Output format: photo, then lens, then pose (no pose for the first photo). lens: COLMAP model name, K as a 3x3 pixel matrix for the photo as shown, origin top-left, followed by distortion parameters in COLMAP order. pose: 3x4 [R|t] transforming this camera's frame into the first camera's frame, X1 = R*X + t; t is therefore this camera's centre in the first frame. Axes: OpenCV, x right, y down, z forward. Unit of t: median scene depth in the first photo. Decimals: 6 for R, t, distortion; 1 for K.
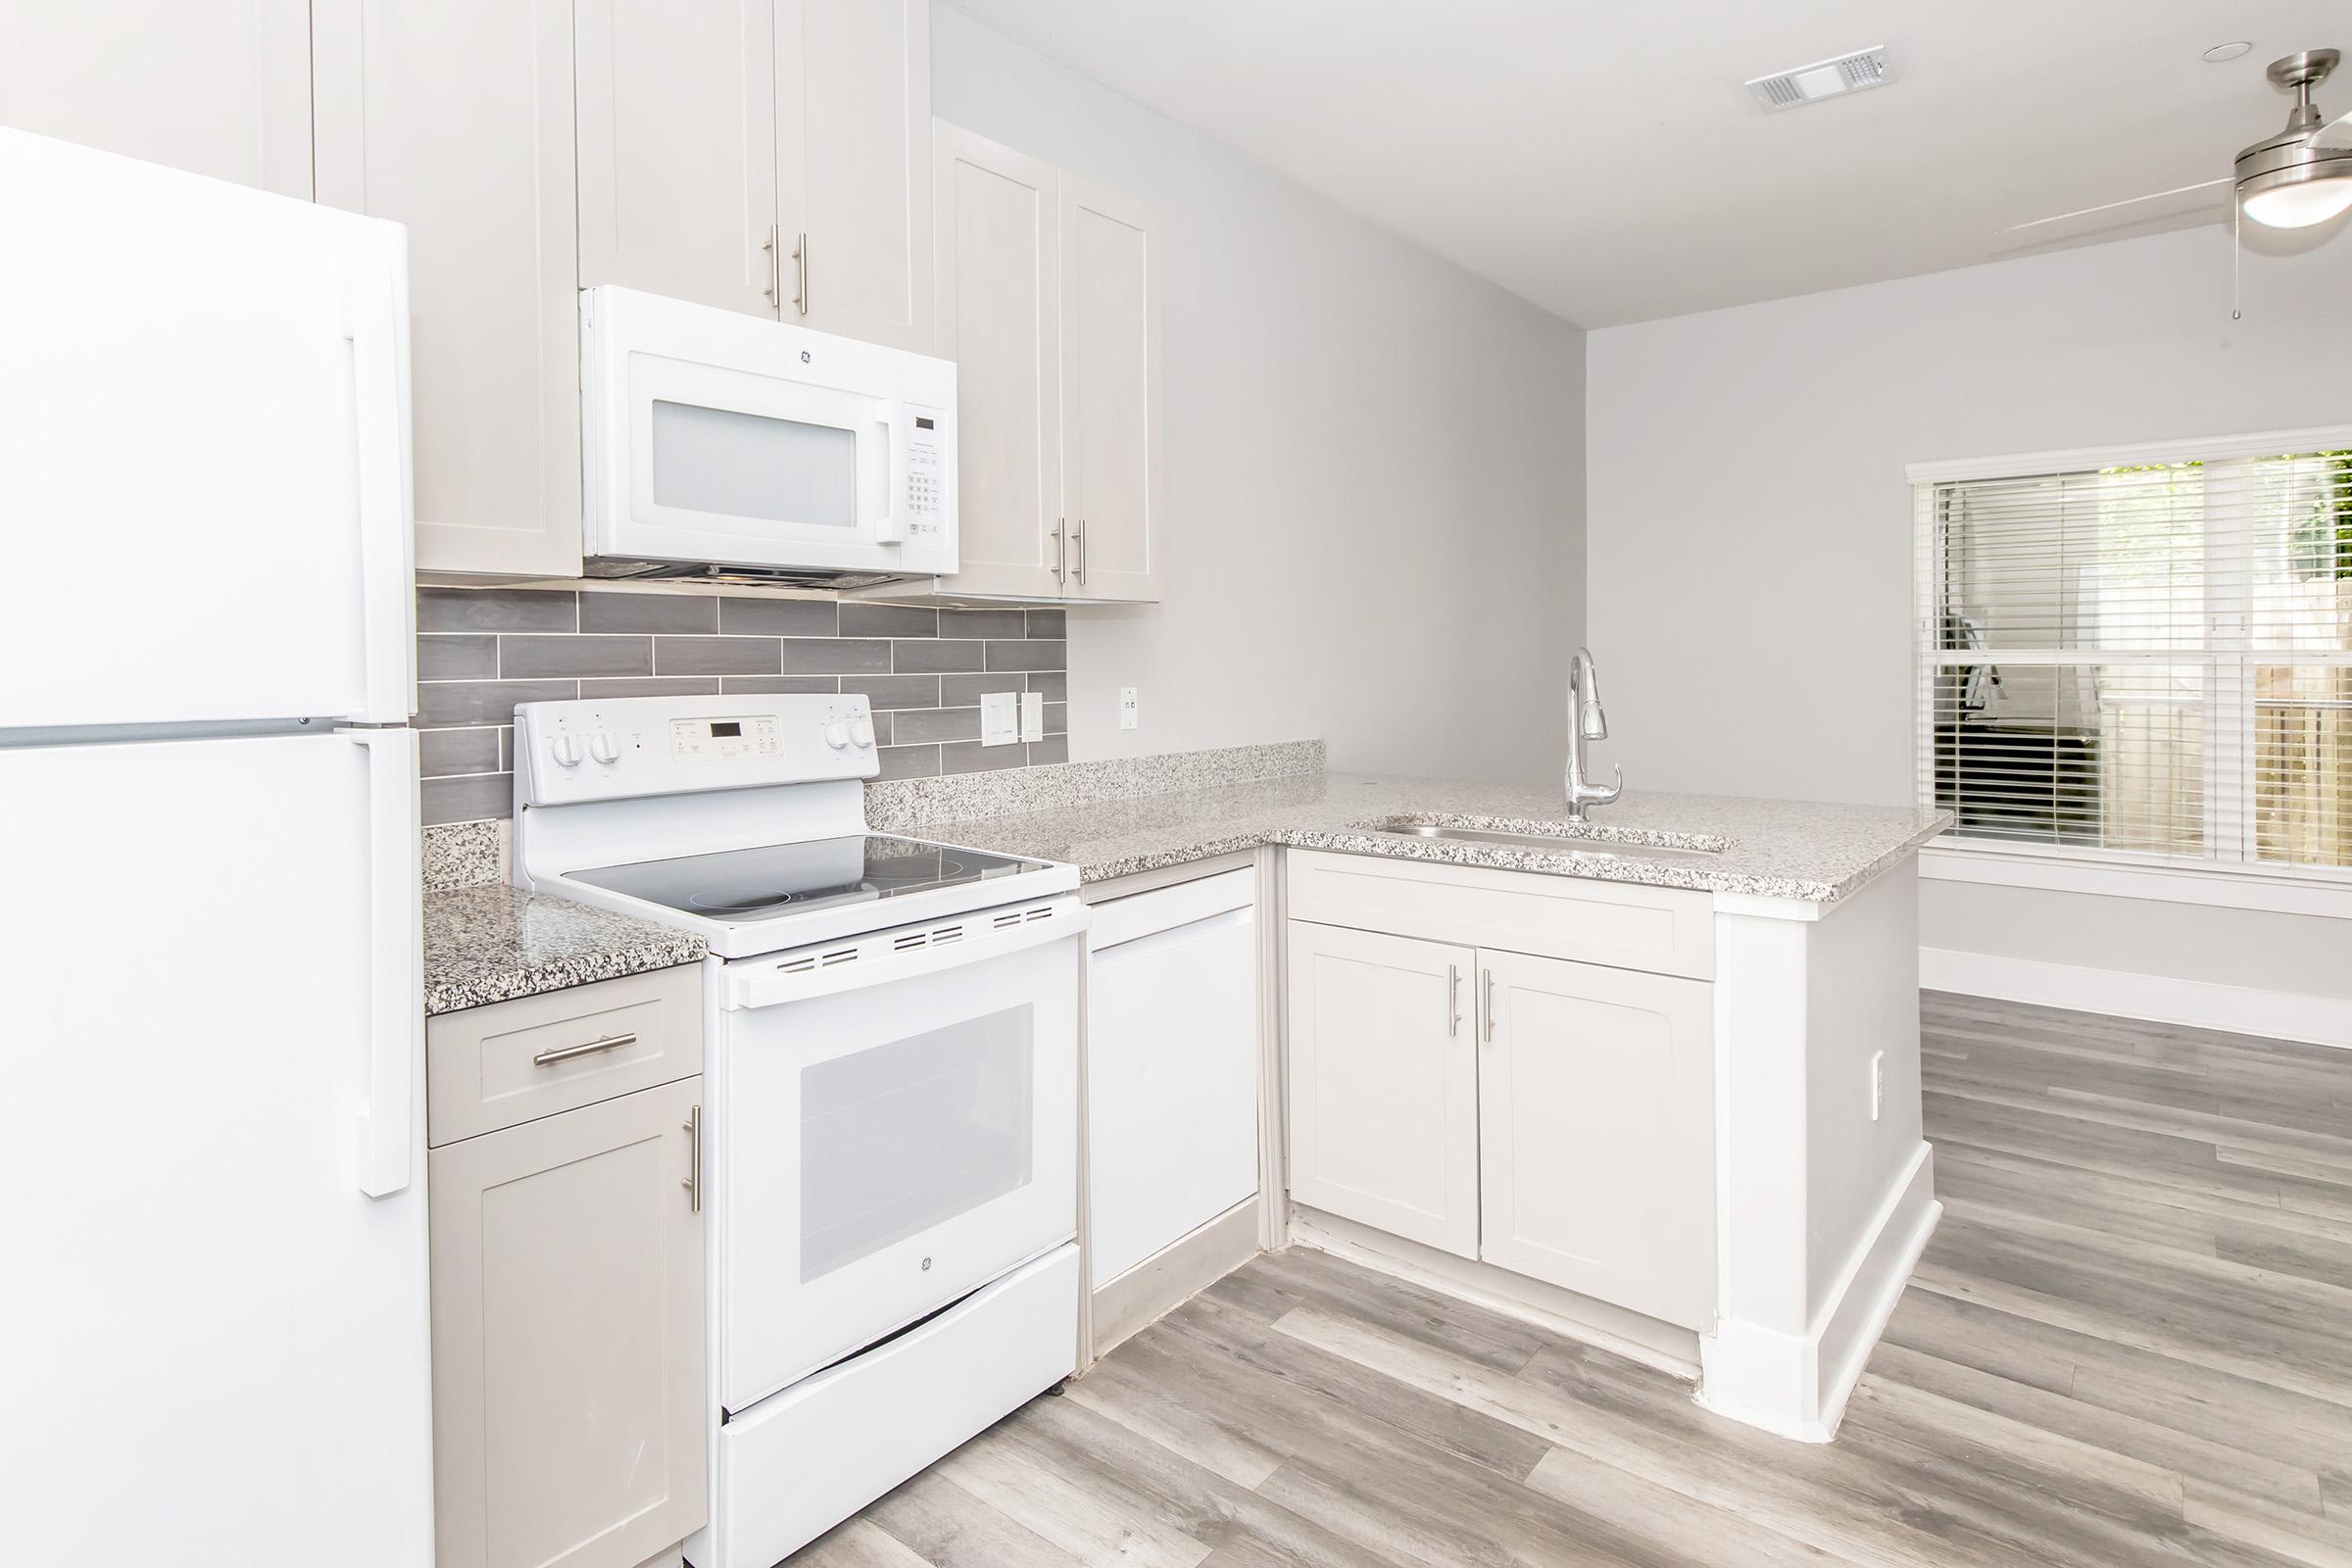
lens RADIAL K [[1243.8, 0, 1170.2], [0, 1243.8, 702.1], [0, 0, 1]] dist [0.011180, 0.000046]
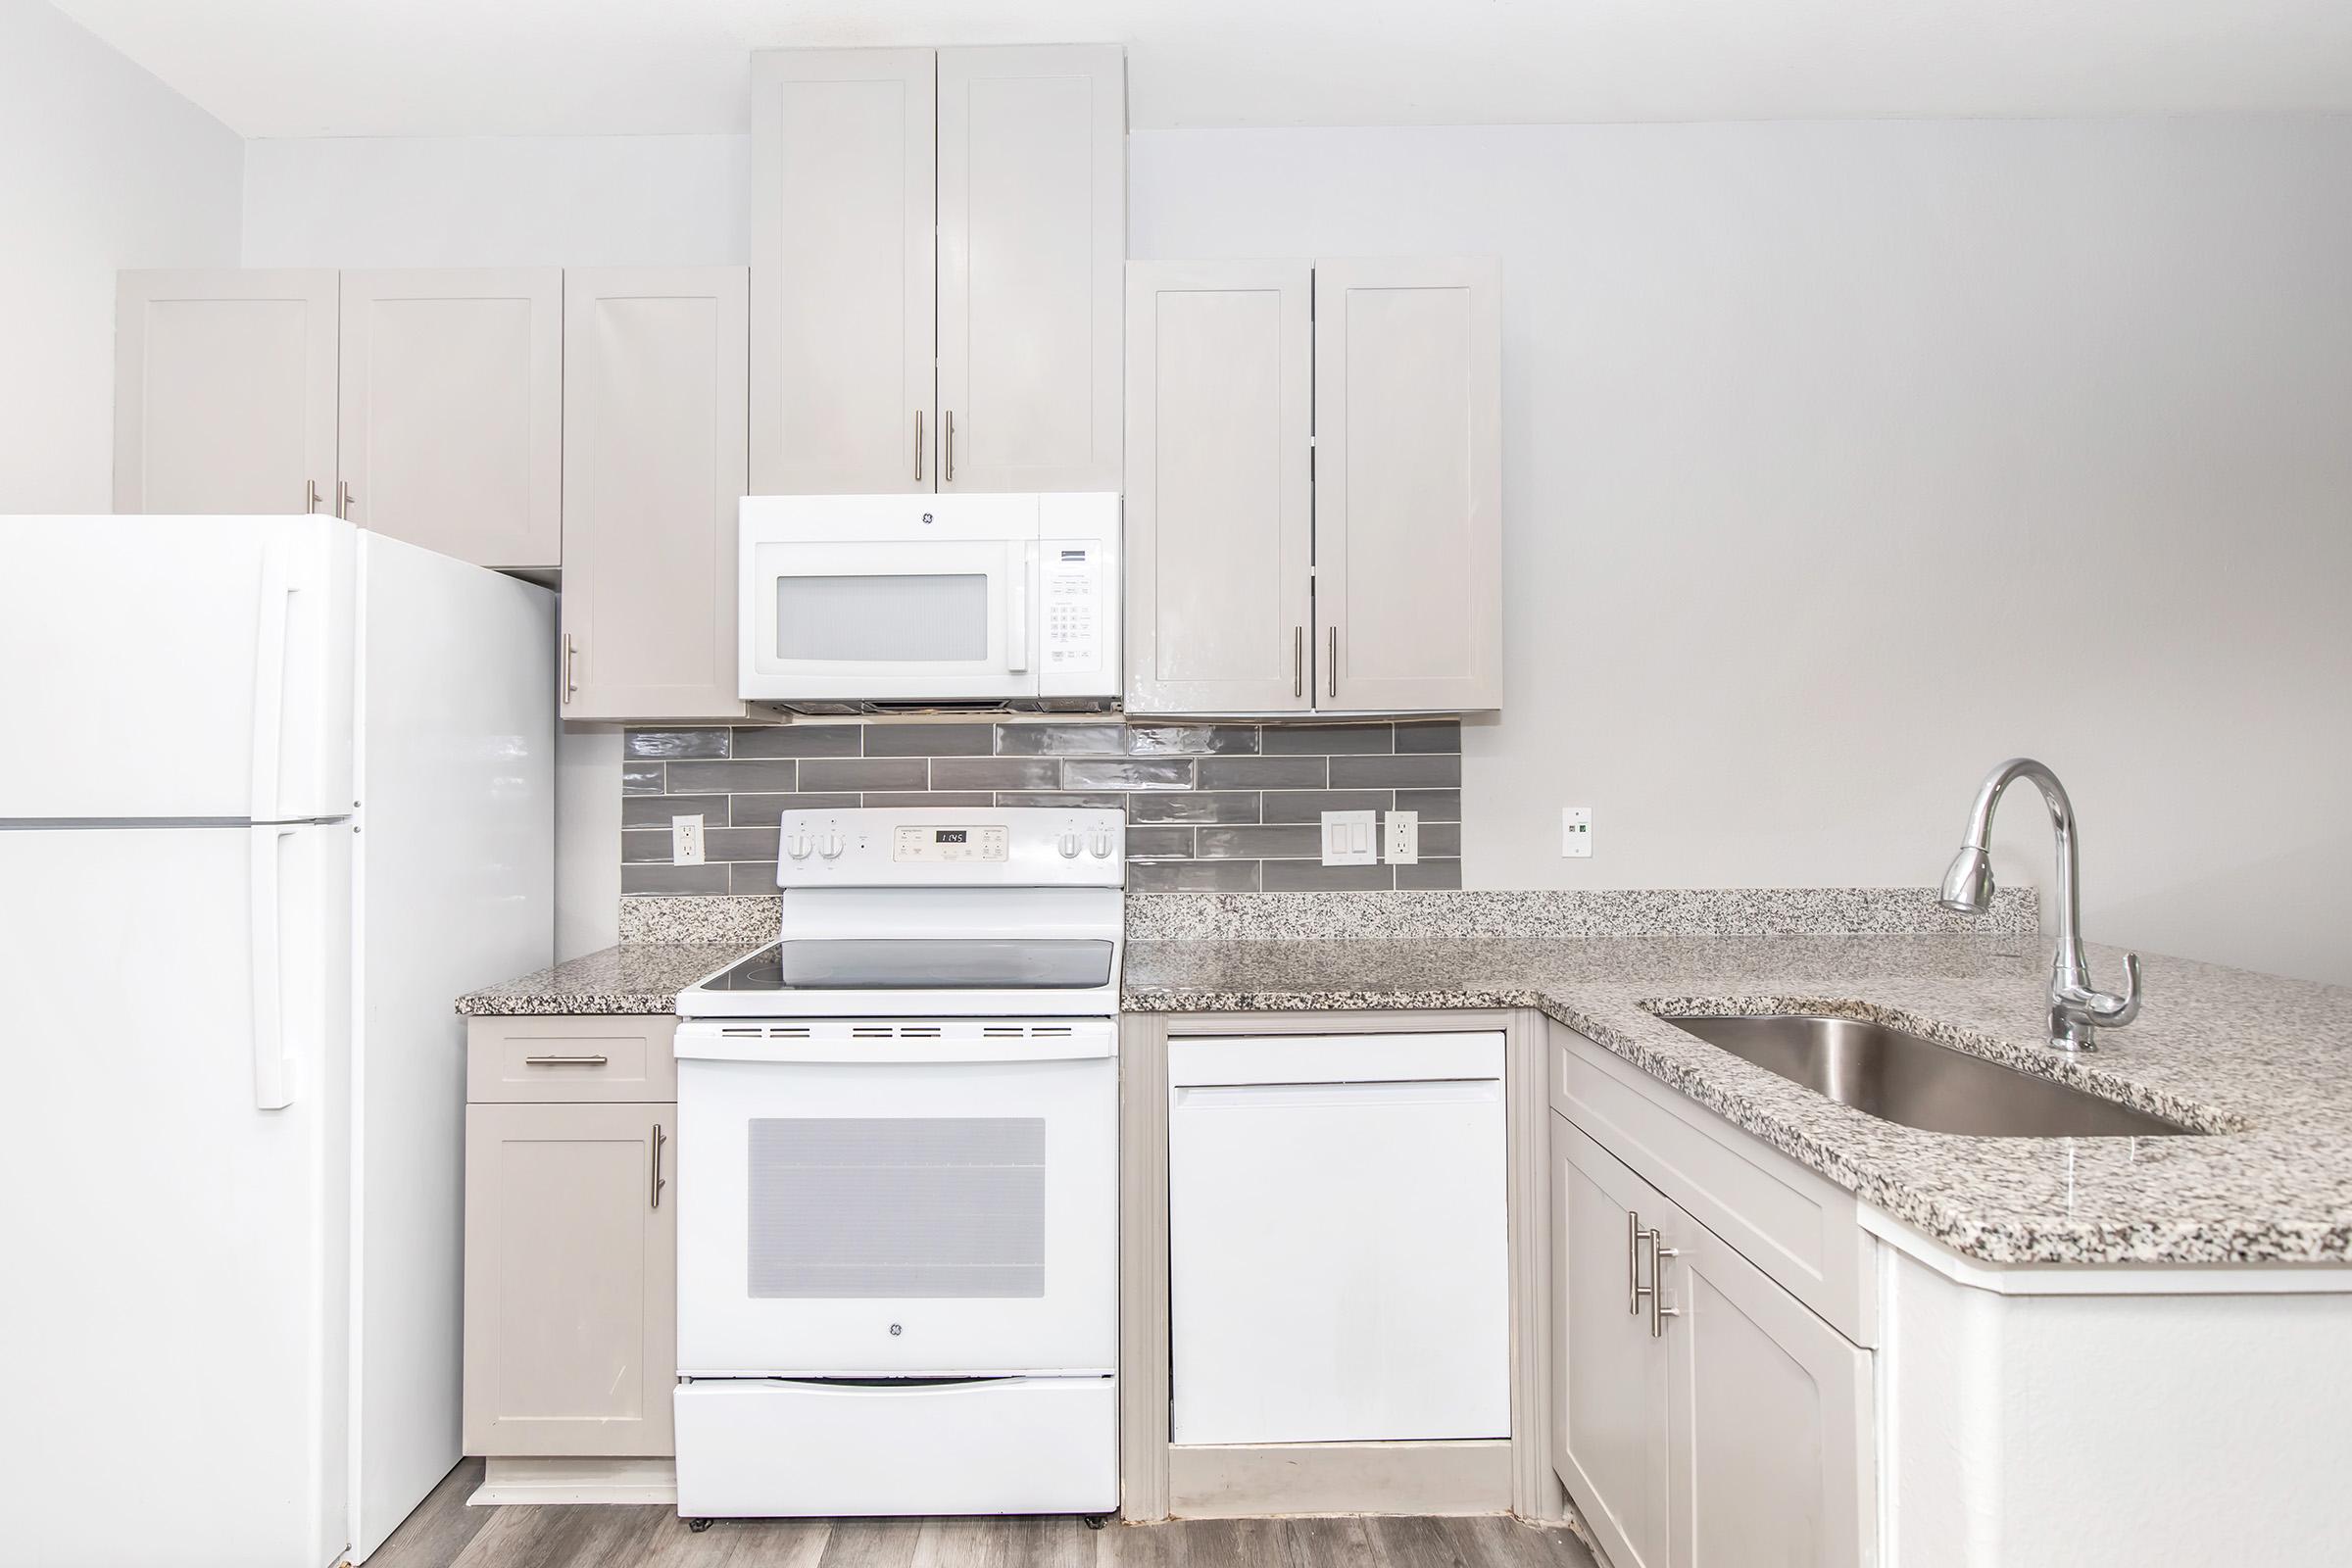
lens RADIAL K [[1198.4, 0, 1176.0], [0, 1198.4, 784.0], [0, 0, 1]] dist [0.001968, -0.000282]
pose [[0.666658, 0.008057, -0.745320, 0.618173], [-0.023632, 0.999667, -0.010331, -0.020531], [0.744989, 0.024501, 0.666627, 0.384266]]
